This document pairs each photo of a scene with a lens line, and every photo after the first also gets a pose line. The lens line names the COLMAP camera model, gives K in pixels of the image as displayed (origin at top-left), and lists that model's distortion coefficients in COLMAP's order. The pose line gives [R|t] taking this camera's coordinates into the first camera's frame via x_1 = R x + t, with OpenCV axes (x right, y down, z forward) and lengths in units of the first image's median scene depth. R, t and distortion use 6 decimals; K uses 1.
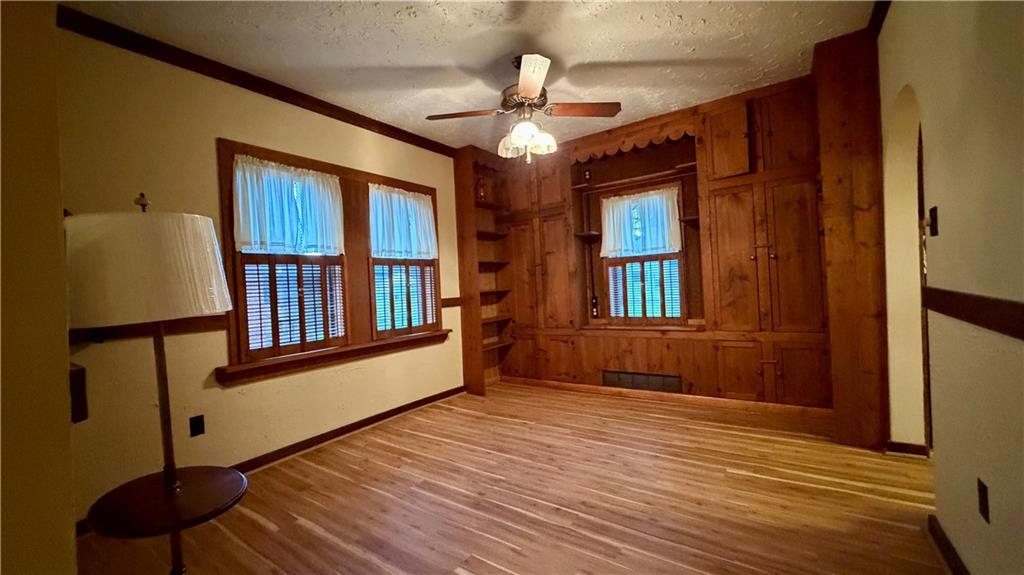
lens RADIAL K [[406.5, 0, 509.7], [0, 406.5, 288.2], [0, 0, 1]] dist [-0.001121, -0.000082]
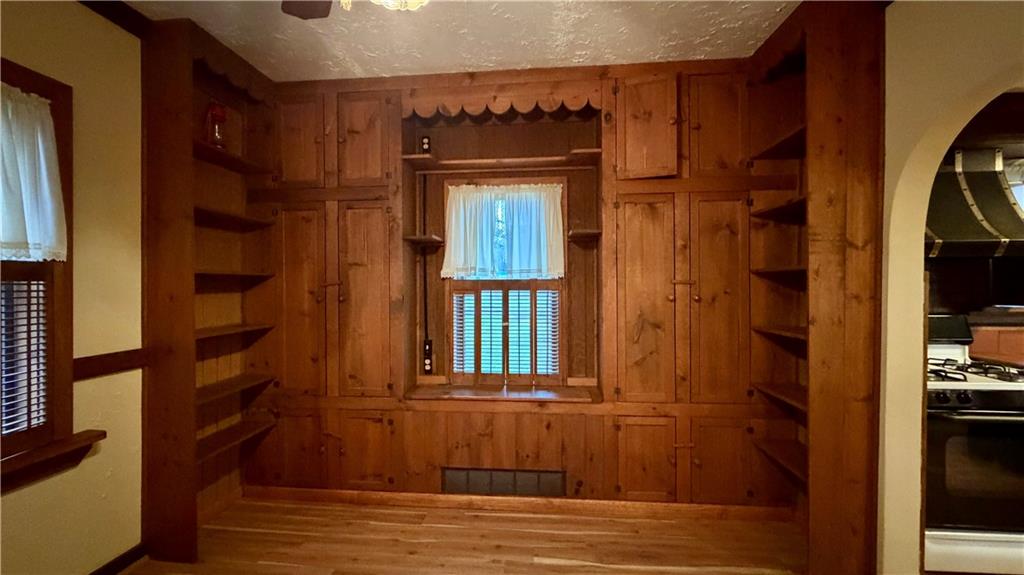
lens RADIAL K [[406.5, 0, 509.7], [0, 406.5, 288.2], [0, 0, 1]] dist [-0.001121, -0.000082]
pose [[0.869361, 0.045363, 0.492090, 0.008819], [-0.038680, 0.998969, -0.023755, -0.056386], [-0.492661, 0.001617, 0.870220, 0.462303]]
